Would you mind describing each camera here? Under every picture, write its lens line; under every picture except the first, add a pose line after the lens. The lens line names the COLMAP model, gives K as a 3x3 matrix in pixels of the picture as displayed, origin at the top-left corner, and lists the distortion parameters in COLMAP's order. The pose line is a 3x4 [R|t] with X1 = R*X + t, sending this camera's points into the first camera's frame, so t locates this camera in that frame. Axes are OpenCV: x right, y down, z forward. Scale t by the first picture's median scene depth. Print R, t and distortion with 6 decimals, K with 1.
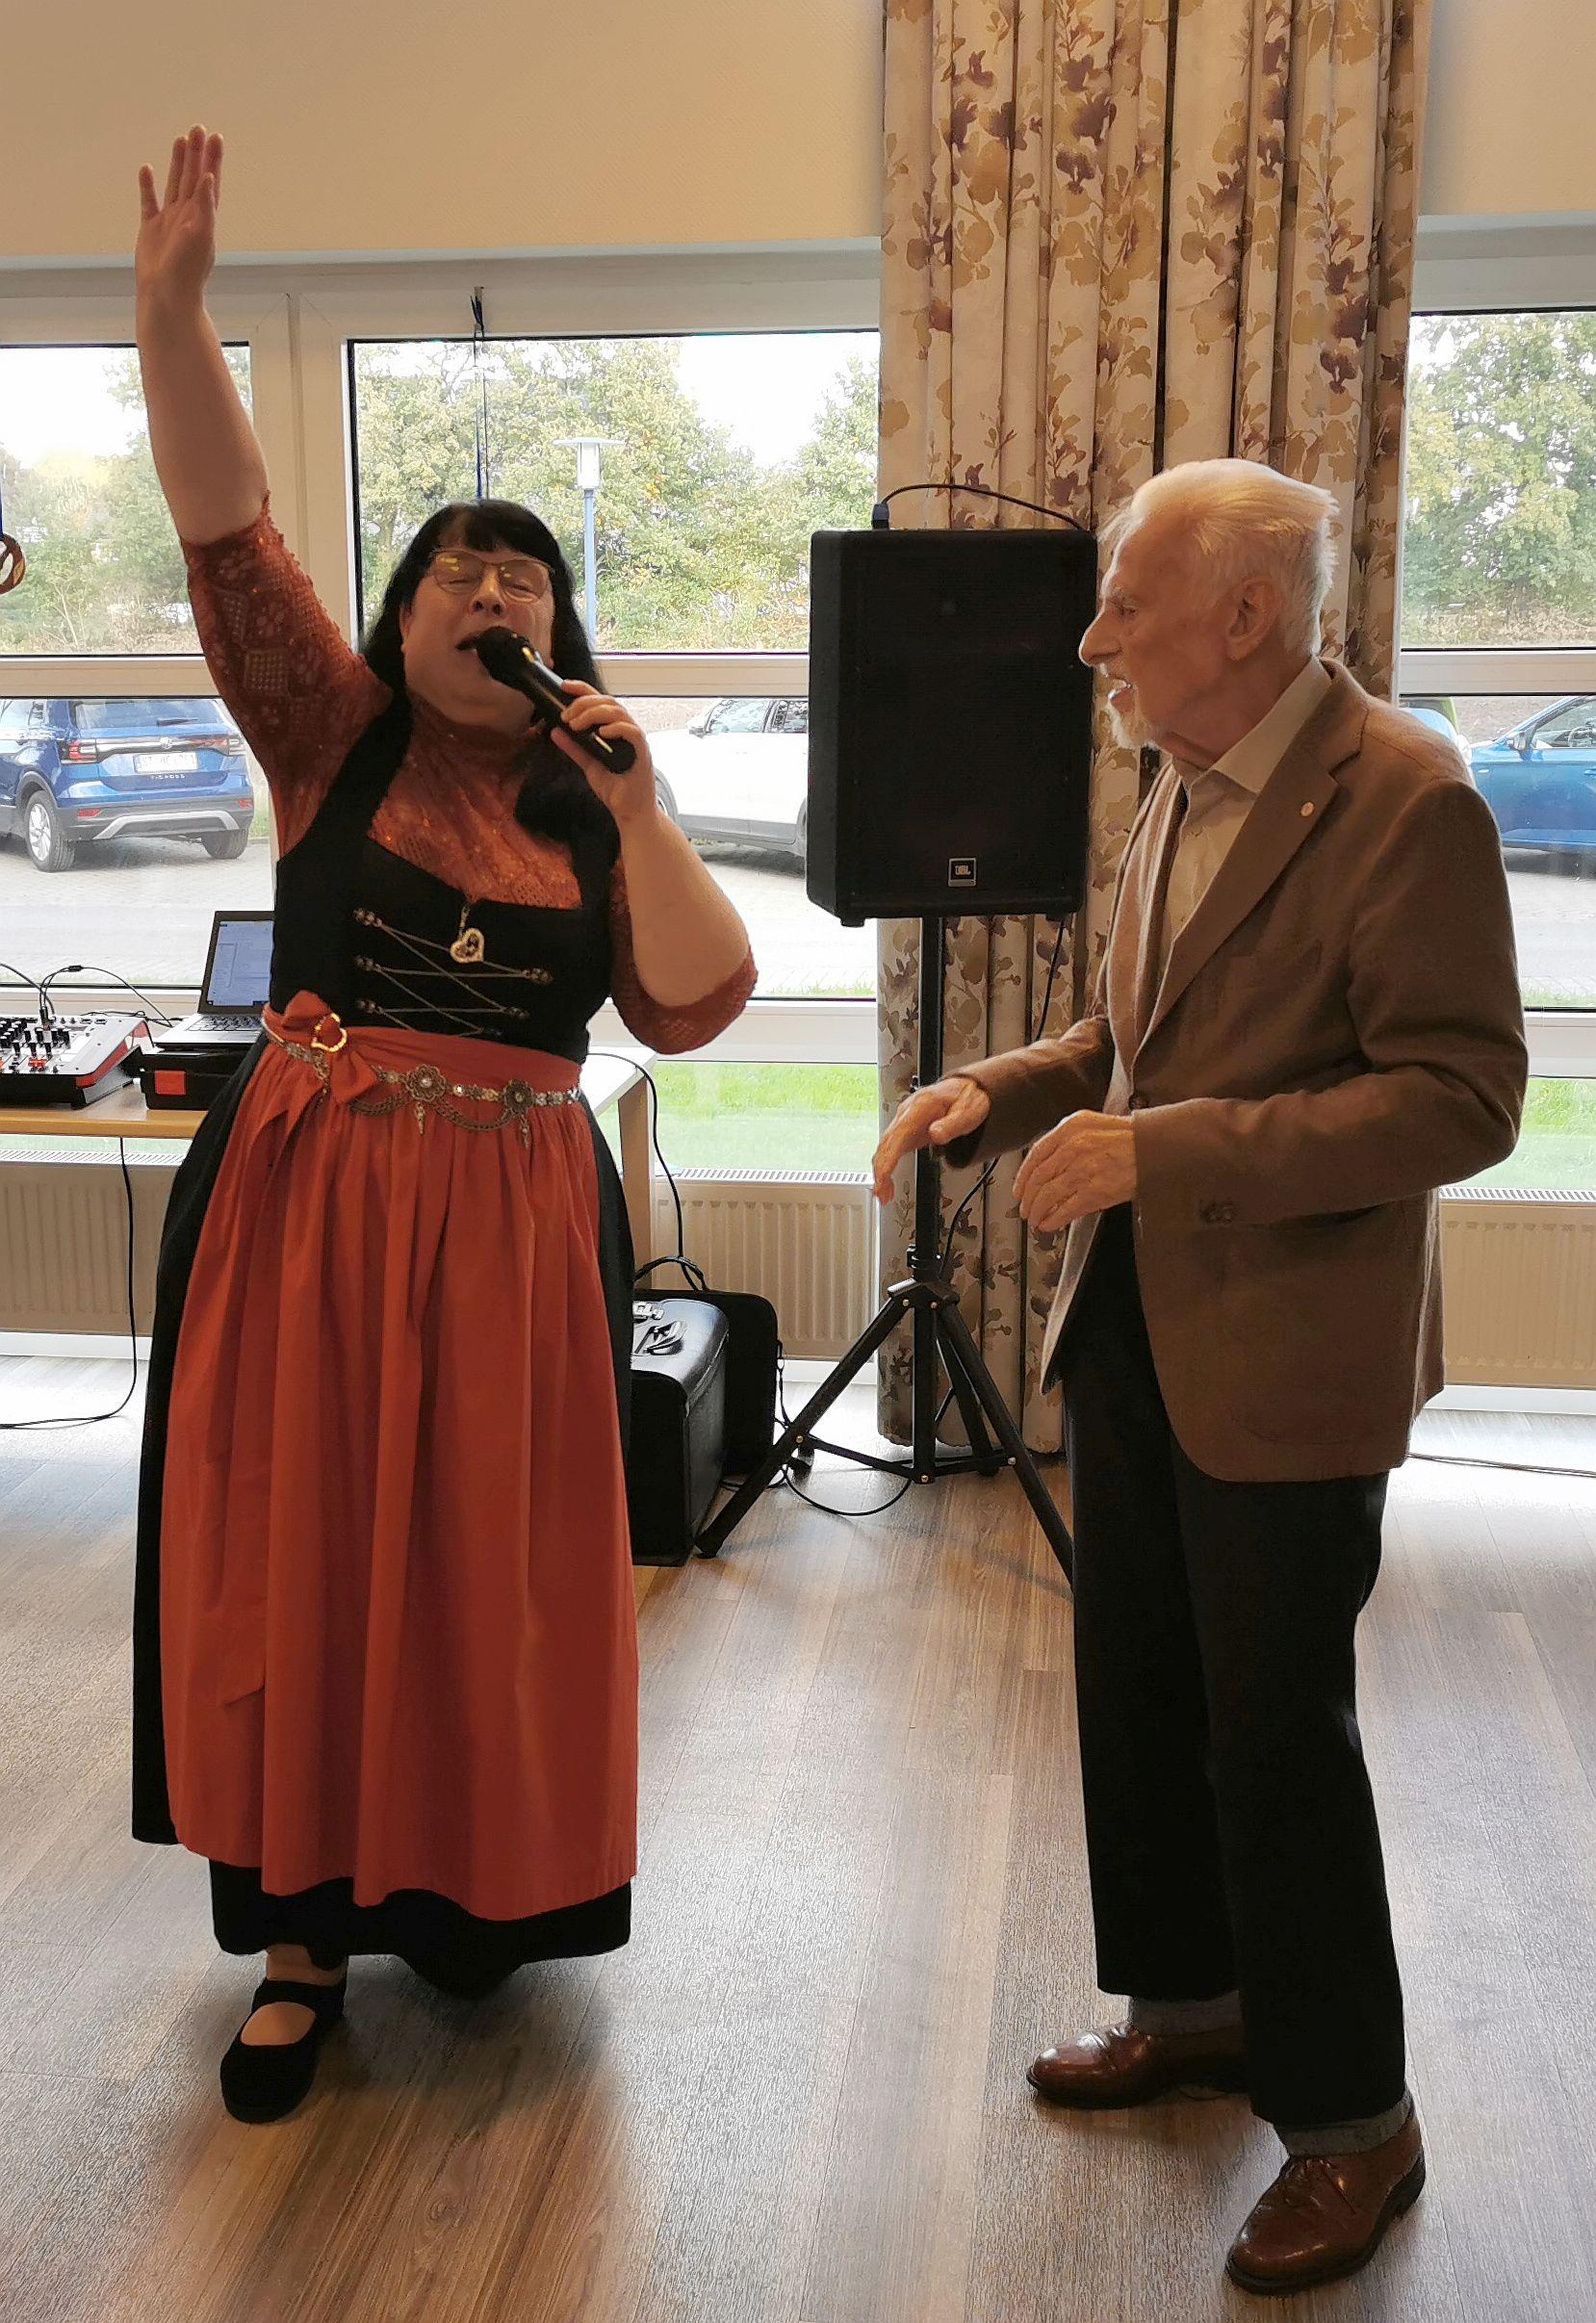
lens RADIAL K [[2704.4, 0, 661.9], [0, 2704.4, 1244.0], [0, 0, 1]] dist [0.057776, 0.000000]
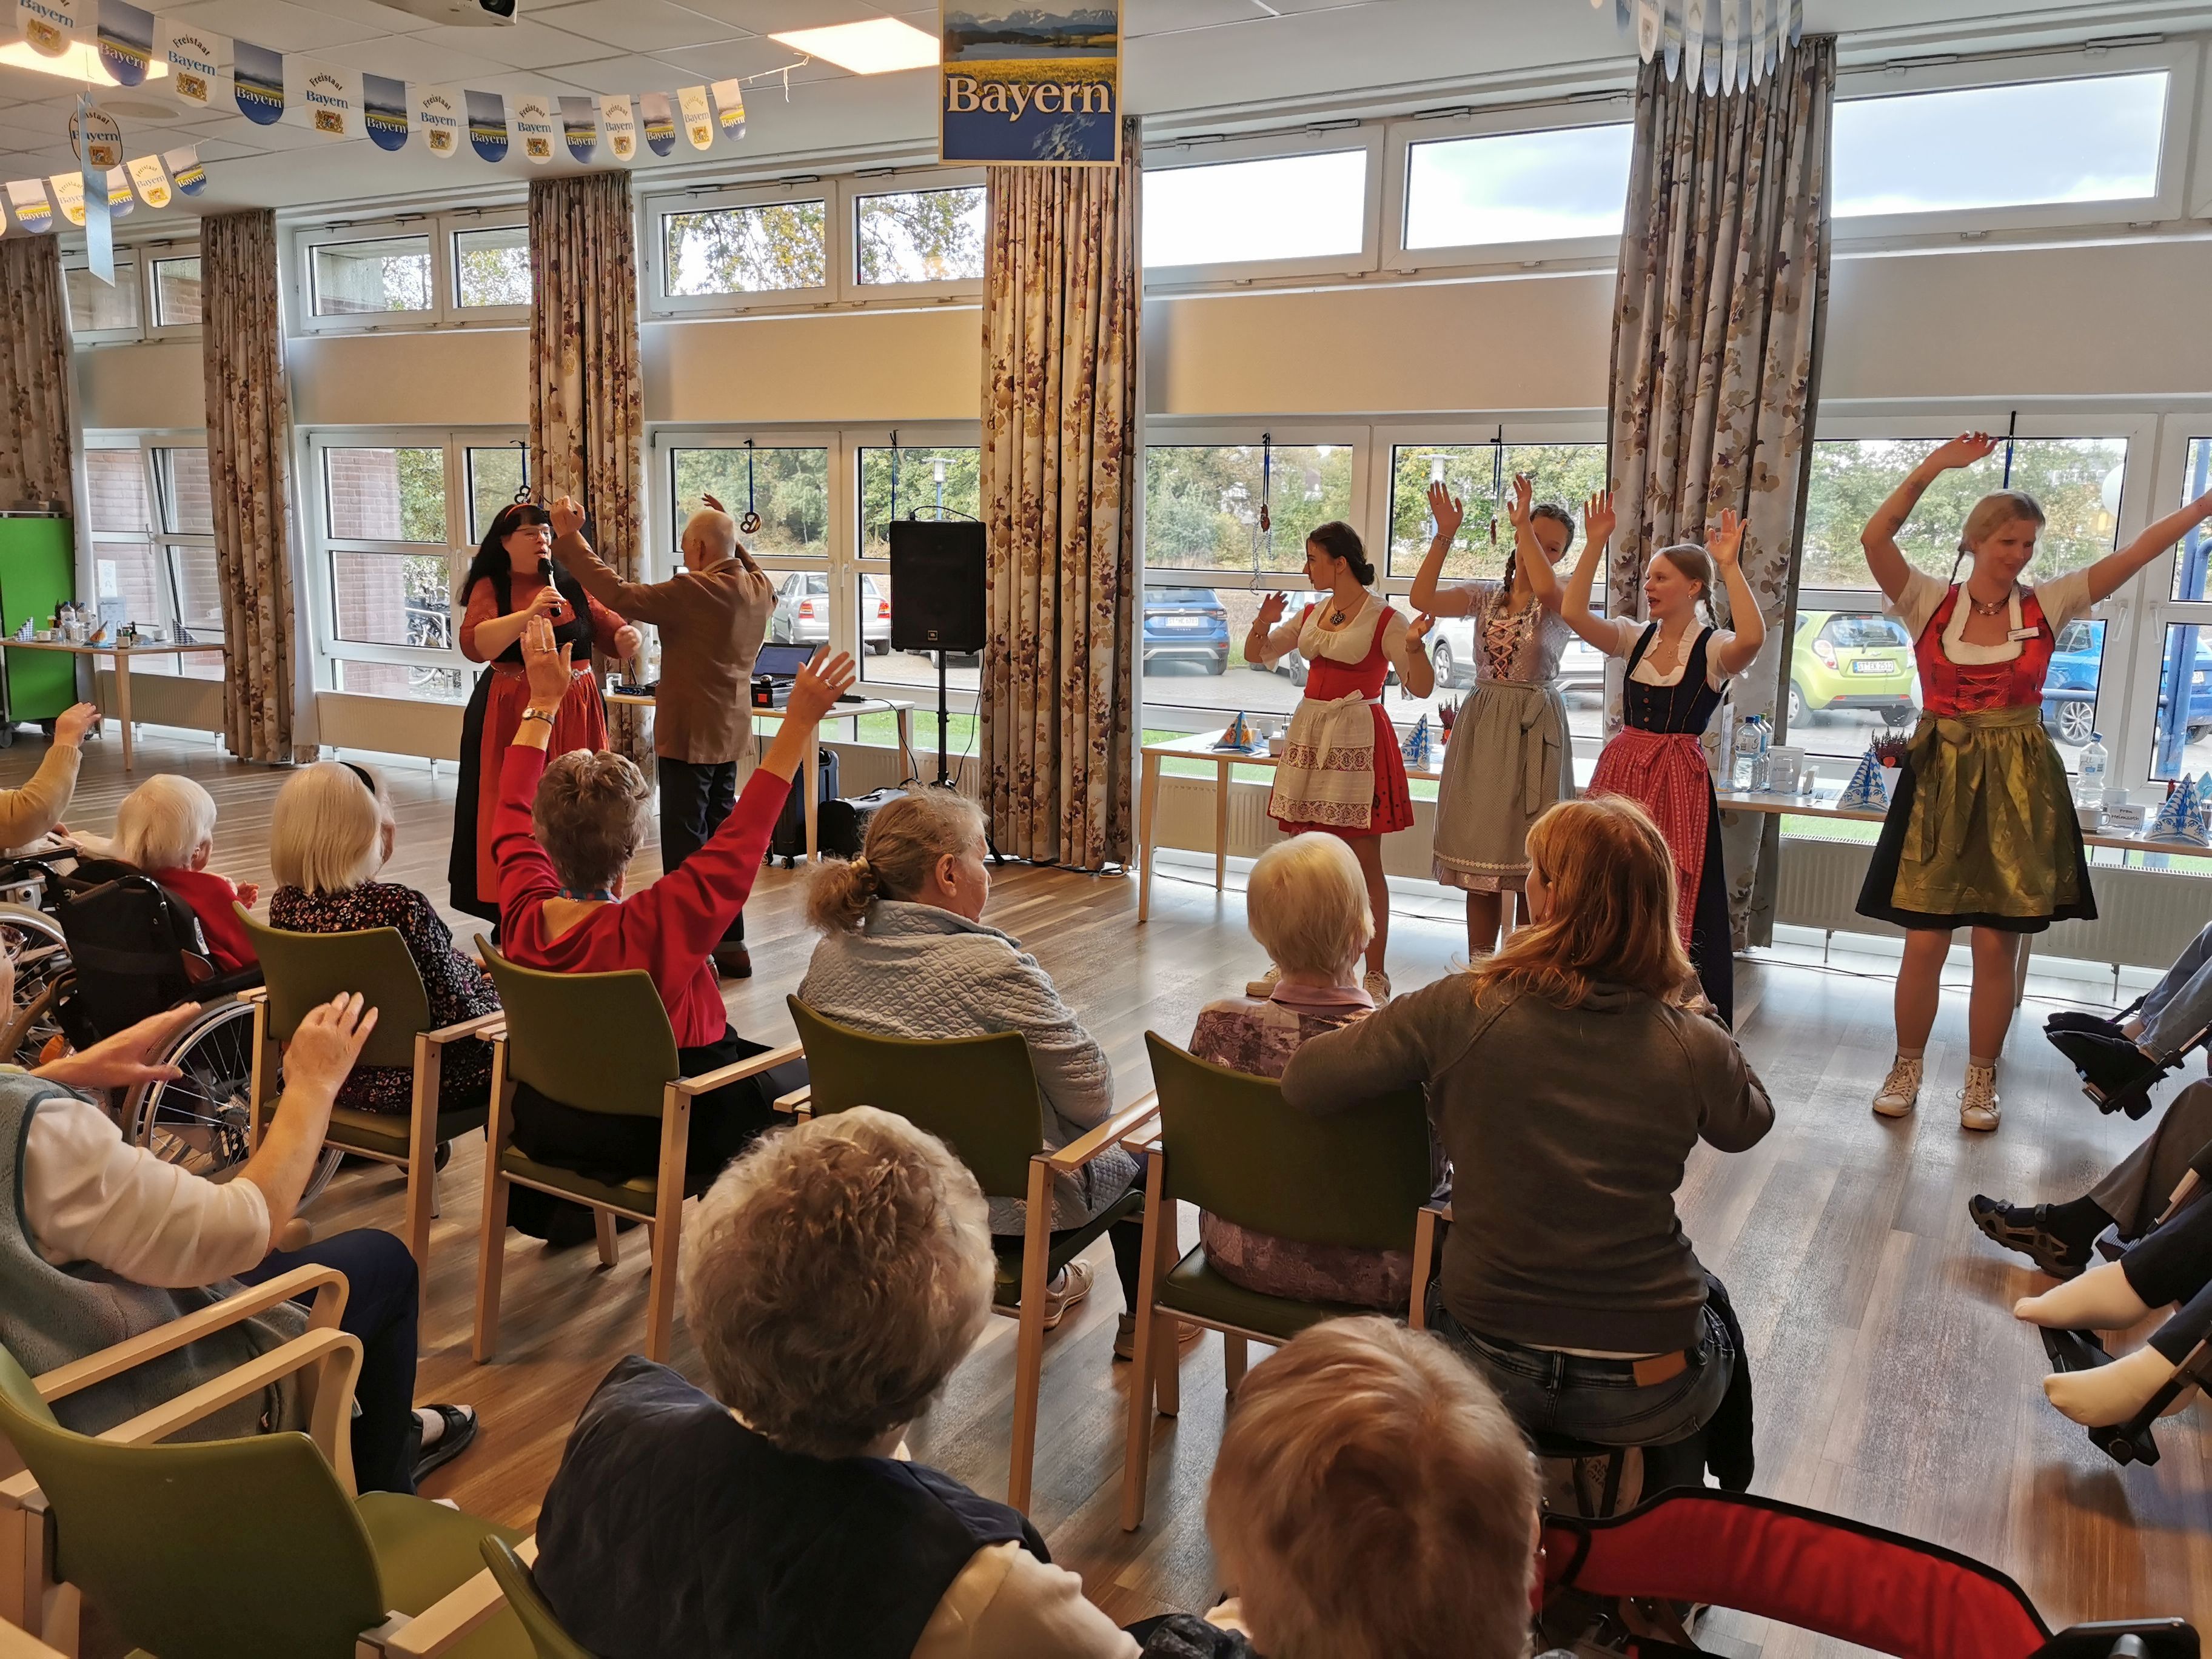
lens RADIAL K [[1713.7, 0, 1102.3], [0, 1713.7, 816.6], [0, 0, 1]] dist [0.050995, -0.055186]
pose [[0.937540, 0.083082, -0.337811, 0.849745], [-0.107037, 0.992848, -0.052881, 0.125964], [0.331002, 0.085736, 0.939727, -0.616634]]
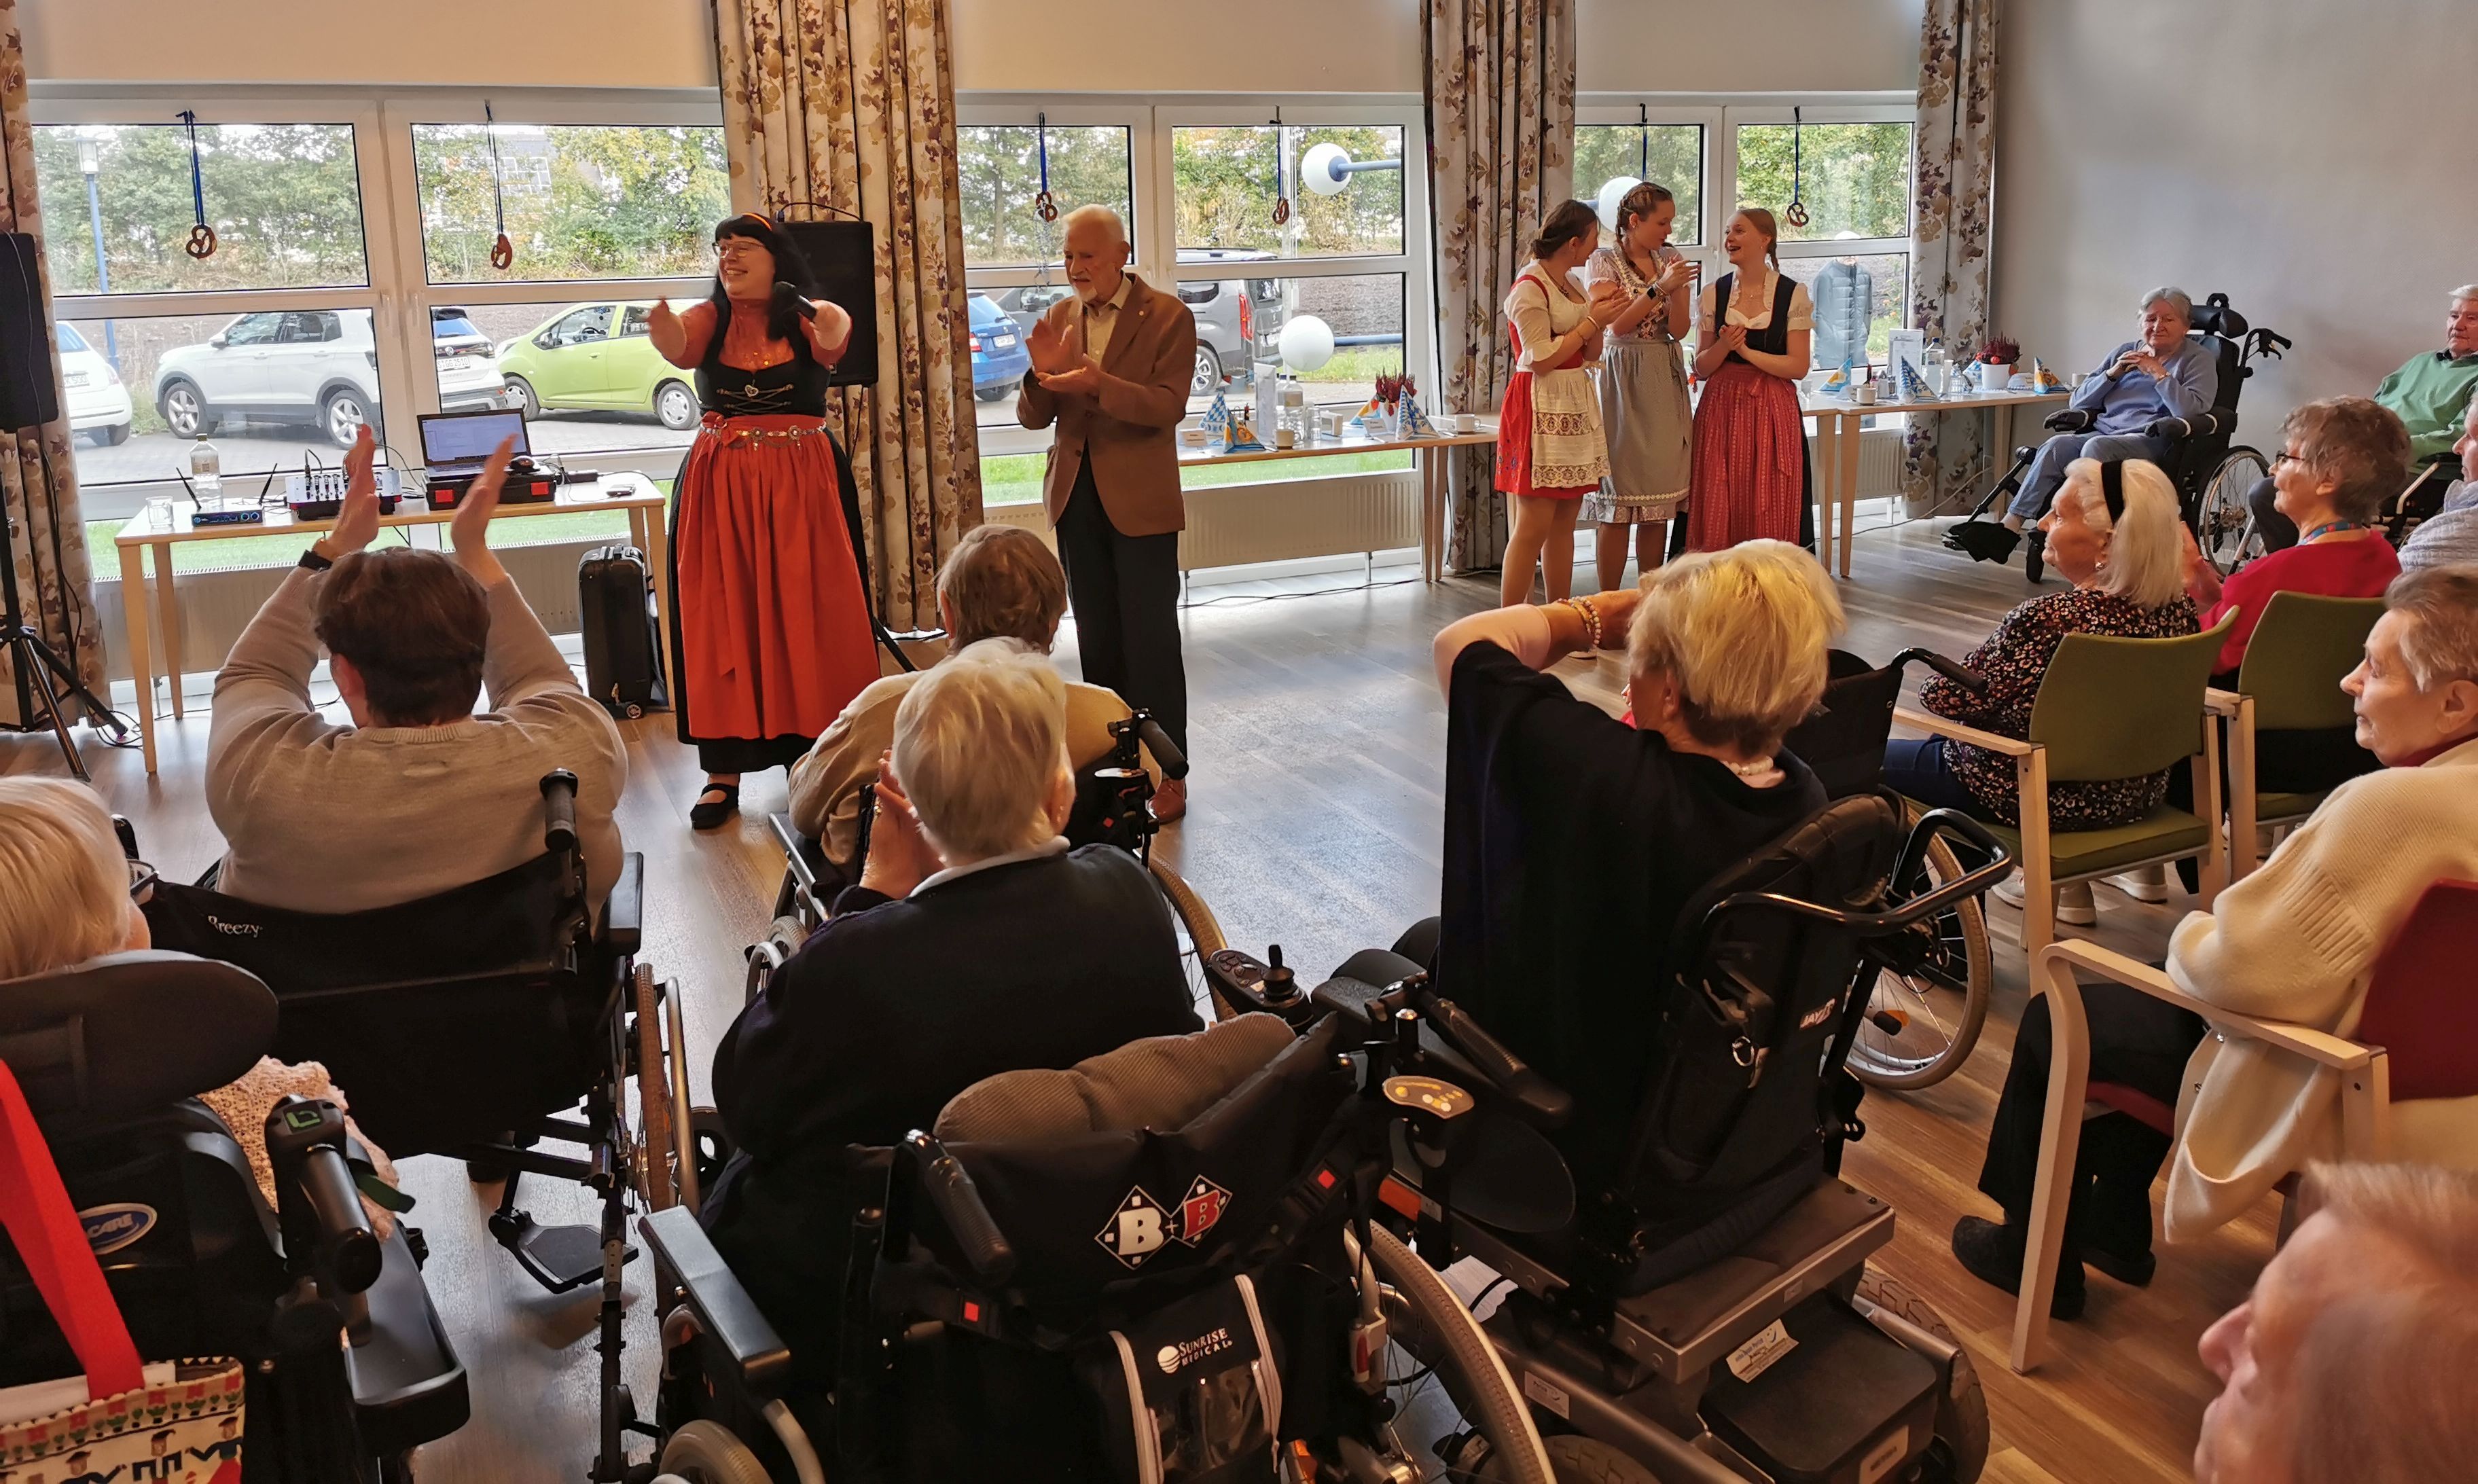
lens RADIAL K [[1921.0, 0, 1257.8], [0, 1921.0, 538.3], [0, 0, 1]] dist [0.044768, -0.042170]
pose [[0.831174, -0.103066, 0.546376, -0.452545], [0.146558, 0.988529, -0.036479, 0.108246], [-0.536349, 0.110397, 0.836745, -0.495050]]
